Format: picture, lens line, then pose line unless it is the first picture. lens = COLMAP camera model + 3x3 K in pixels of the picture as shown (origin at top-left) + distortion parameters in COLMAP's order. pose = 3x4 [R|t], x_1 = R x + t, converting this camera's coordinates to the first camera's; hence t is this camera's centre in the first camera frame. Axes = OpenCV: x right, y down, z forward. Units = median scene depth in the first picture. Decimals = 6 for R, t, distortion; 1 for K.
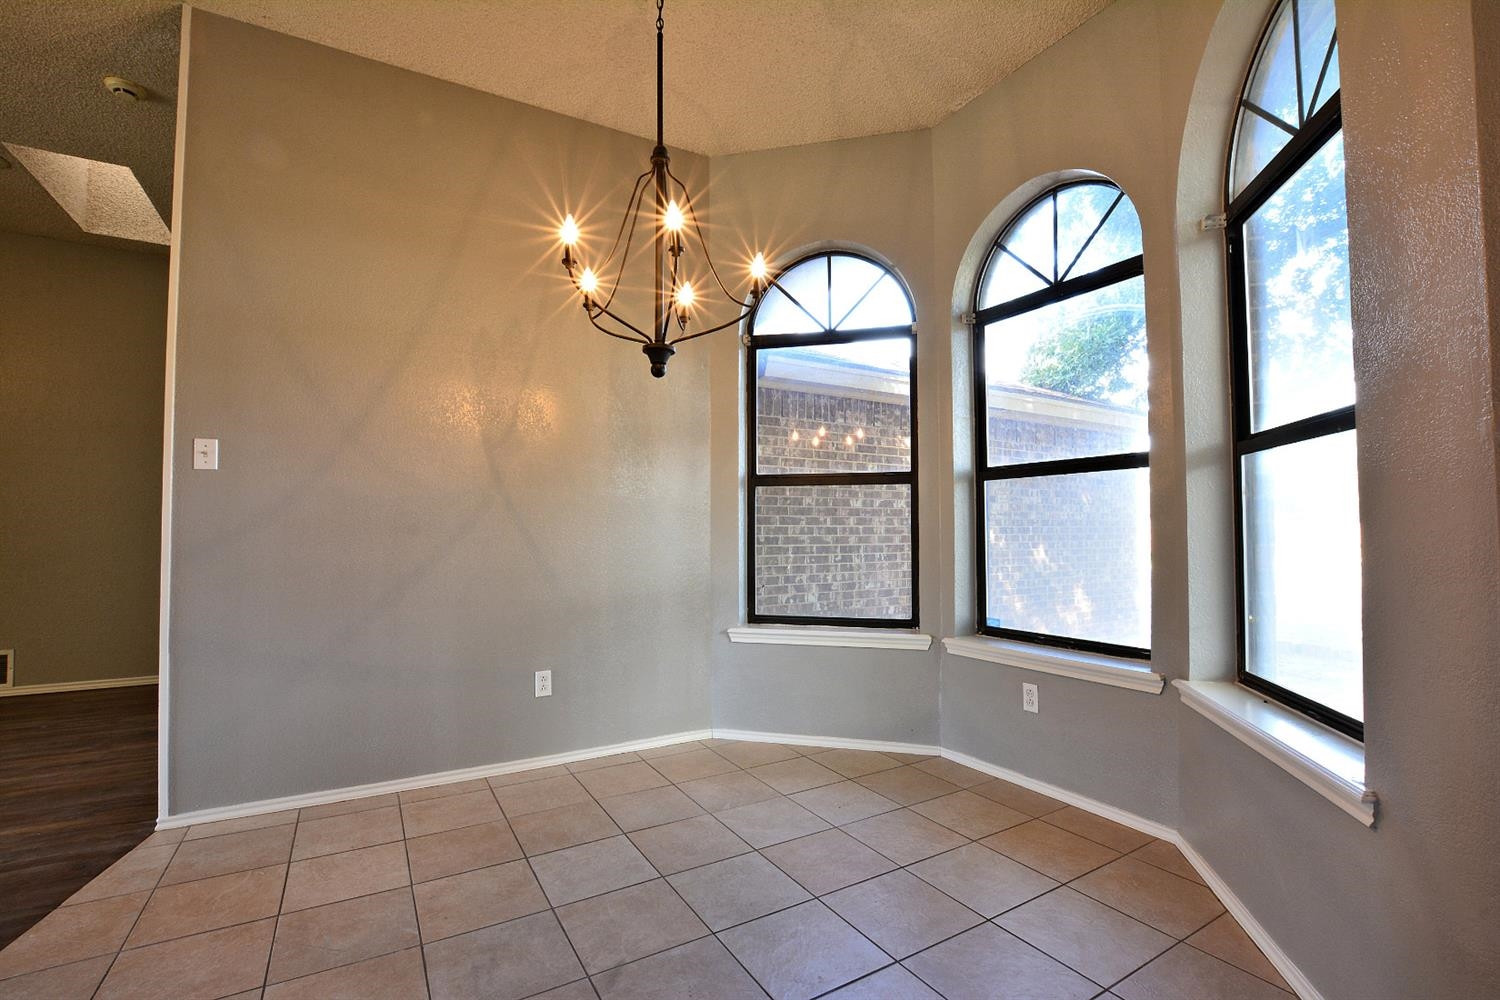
lens RADIAL K [[665.3, 0, 755.3], [0, 665.3, 507.7], [0, 0, 1]] dist [-0.032402, 0.003098]
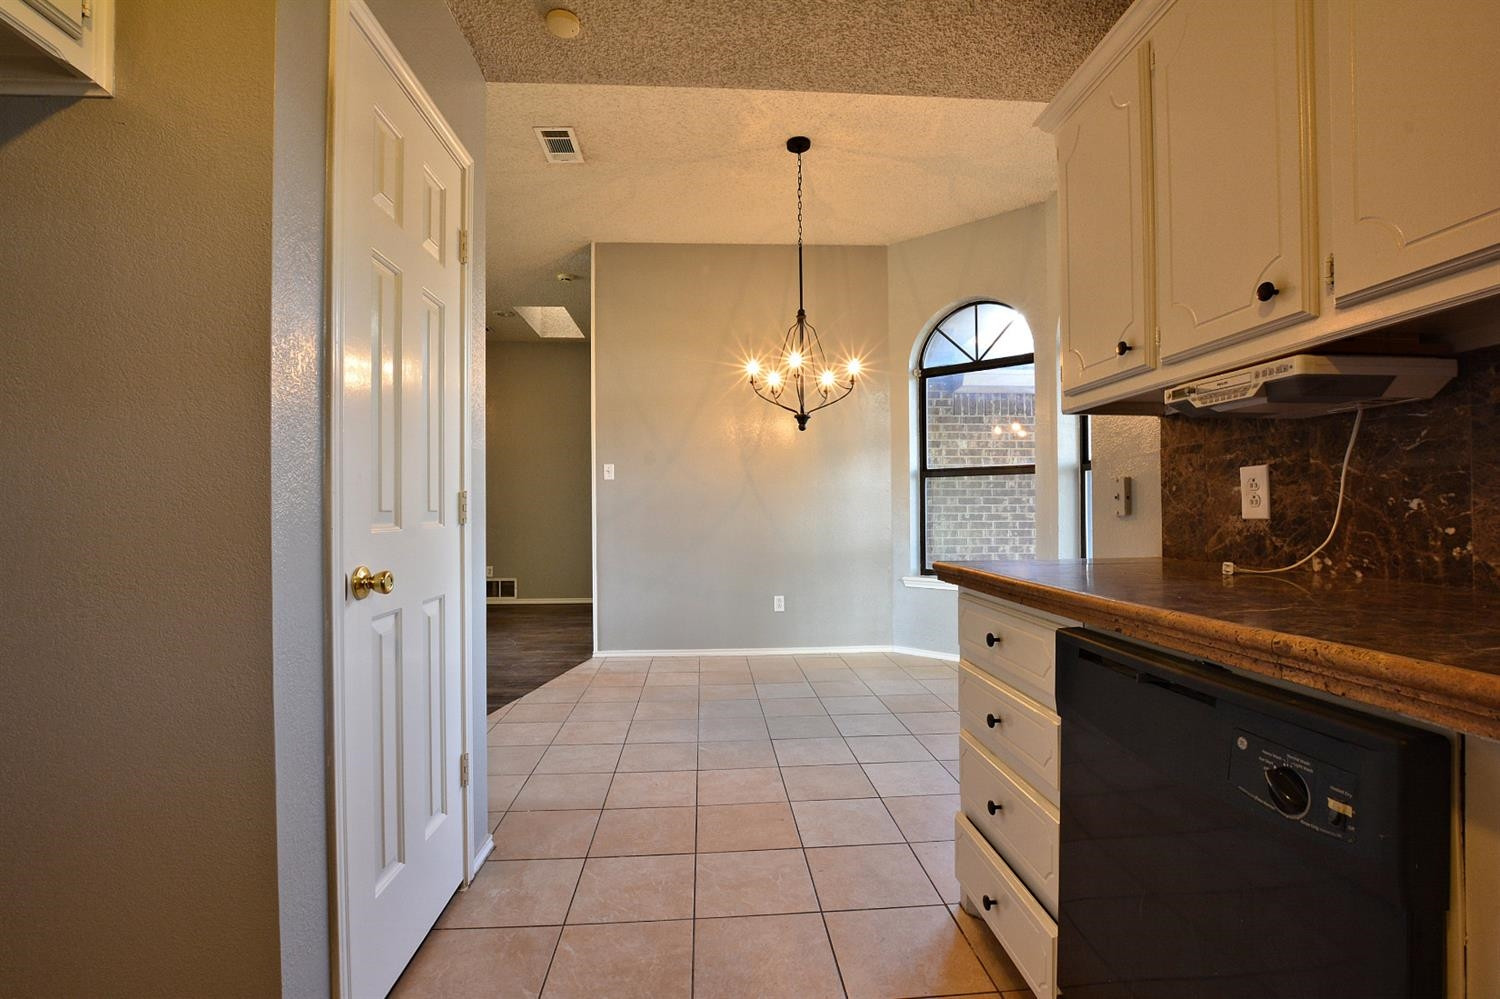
lens RADIAL K [[665.3, 0, 752.4], [0, 665.3, 505.4], [0, 0, 1]] dist [-0.032402, 0.003098]
pose [[0.893866, -0.007045, -0.448279, 0.304273], [0.019489, 0.999542, 0.023153, -0.012961], [0.447910, -0.029432, 0.893594, -0.414658]]
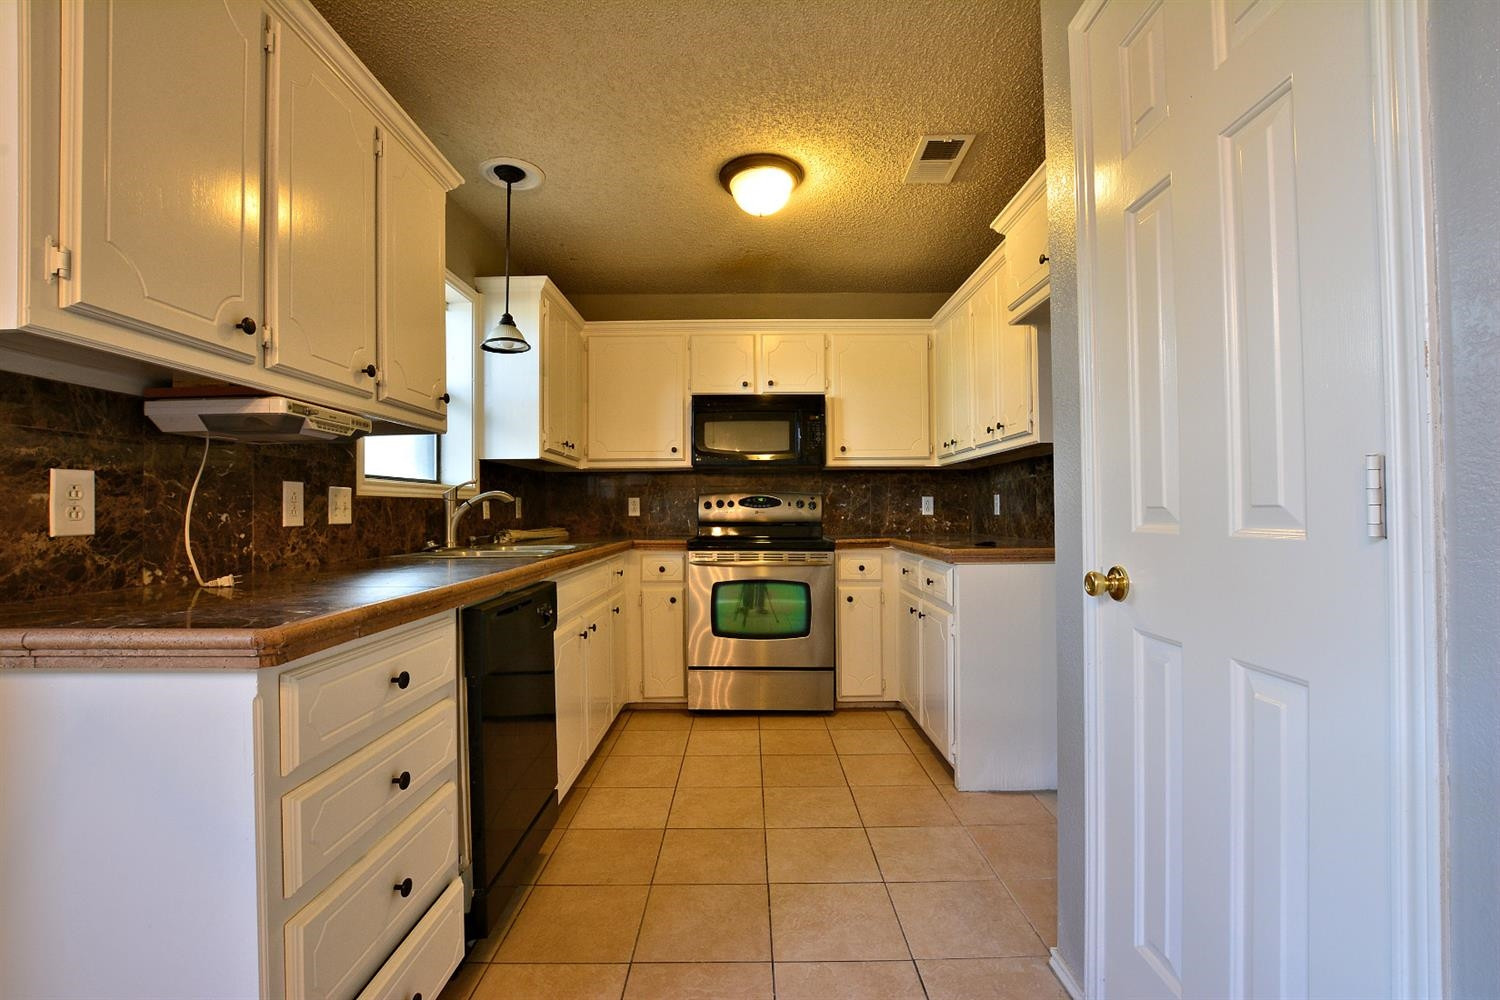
lens RADIAL K [[665.3, 0, 755.7], [0, 665.3, 508.6], [0, 0, 1]] dist [-0.032402, 0.003098]
pose [[-0.863491, 0.013846, 0.504174, -1.085205], [-0.004426, 0.999377, -0.035025, 0.065093], [-0.504344, -0.032475, -0.862892, 1.936021]]
